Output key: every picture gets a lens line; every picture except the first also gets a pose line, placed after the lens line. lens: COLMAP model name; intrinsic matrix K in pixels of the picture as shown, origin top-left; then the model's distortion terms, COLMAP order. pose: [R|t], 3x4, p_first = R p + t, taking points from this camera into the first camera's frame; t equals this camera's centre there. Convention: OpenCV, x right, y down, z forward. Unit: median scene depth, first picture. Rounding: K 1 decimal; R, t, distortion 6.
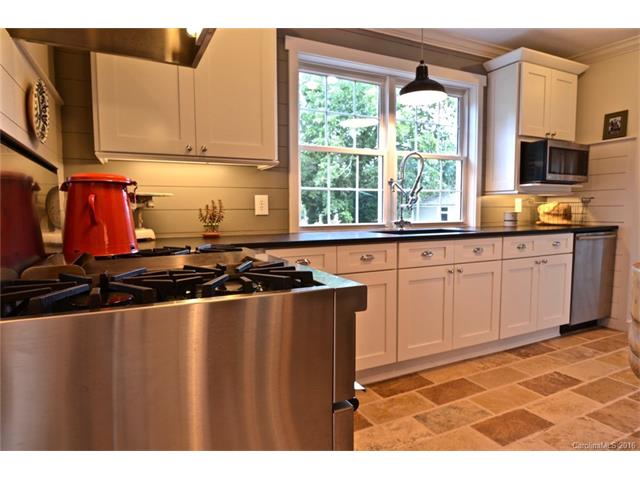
lens RADIAL K [[388.7, 0, 319.5], [0, 388.7, 240.7], [0, 0, 1]] dist [-0.000504, -0.003678]
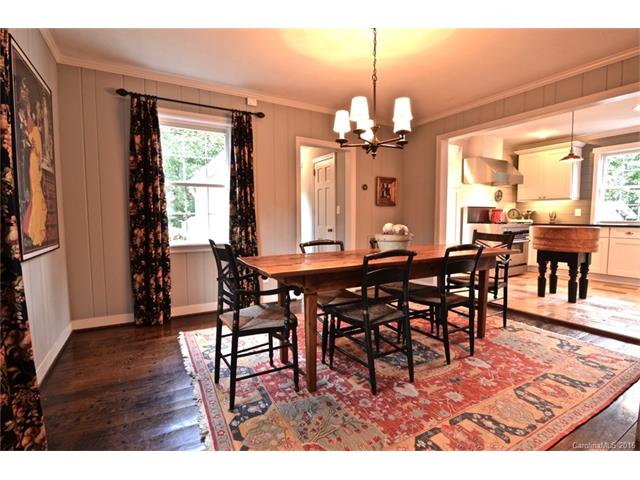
lens RADIAL K [[308.2, 0, 324.1], [0, 308.2, 241.0], [0, 0, 1]] dist [-0.019169, -0.001767]
pose [[0.066247, 0.085700, -0.994116, 1.888738], [-0.072727, 0.994070, 0.080850, 0.064612], [0.995149, 0.066943, 0.072087, -0.926808]]
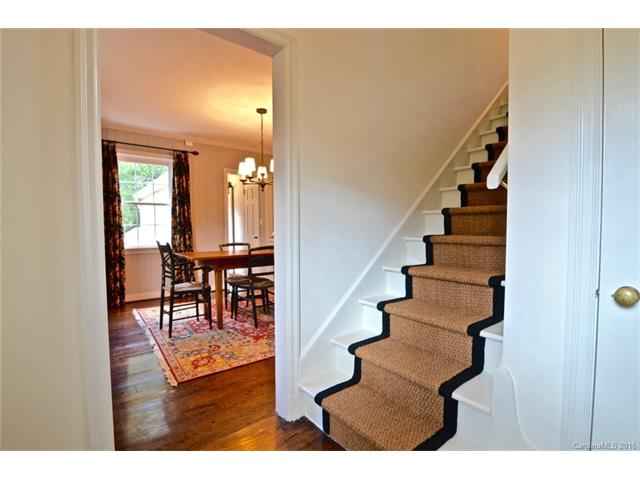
lens RADIAL K [[308.2, 0, 322.1], [0, 308.2, 239.6], [0, 0, 1]] dist [-0.019169, -0.001767]
pose [[0.212343, 0.046702, -0.976079, 2.732942], [-0.069139, 0.997072, 0.032666, 0.043455], [0.974746, 0.060549, 0.214950, -0.695552]]
